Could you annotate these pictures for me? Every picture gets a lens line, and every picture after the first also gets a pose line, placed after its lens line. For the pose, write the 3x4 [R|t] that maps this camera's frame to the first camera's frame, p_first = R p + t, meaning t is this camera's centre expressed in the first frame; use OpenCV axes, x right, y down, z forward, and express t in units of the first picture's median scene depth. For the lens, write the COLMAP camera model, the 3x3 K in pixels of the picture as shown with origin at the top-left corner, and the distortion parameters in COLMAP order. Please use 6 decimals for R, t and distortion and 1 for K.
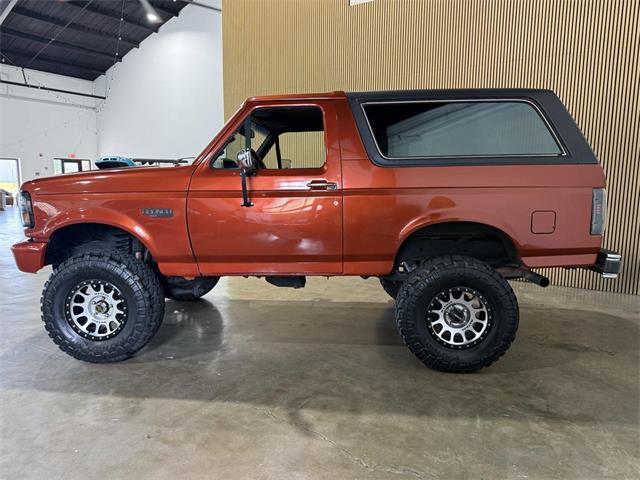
lens RADIAL K [[462.5, 0, 320.0], [0, 462.5, 241.4], [0, 0, 1]] dist [0.038095, -0.033964]
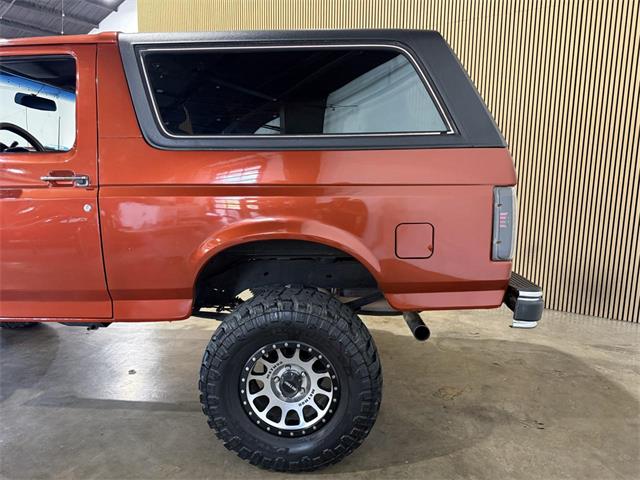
lens RADIAL K [[462.5, 0, 318.9], [0, 462.5, 241.3], [0, 0, 1]] dist [0.038095, -0.033964]
pose [[0.999994, 0.001856, -0.002913, 0.336486], [-0.001799, 0.999806, 0.019620, -0.050308], [0.002949, -0.019614, 0.999803, 0.359789]]
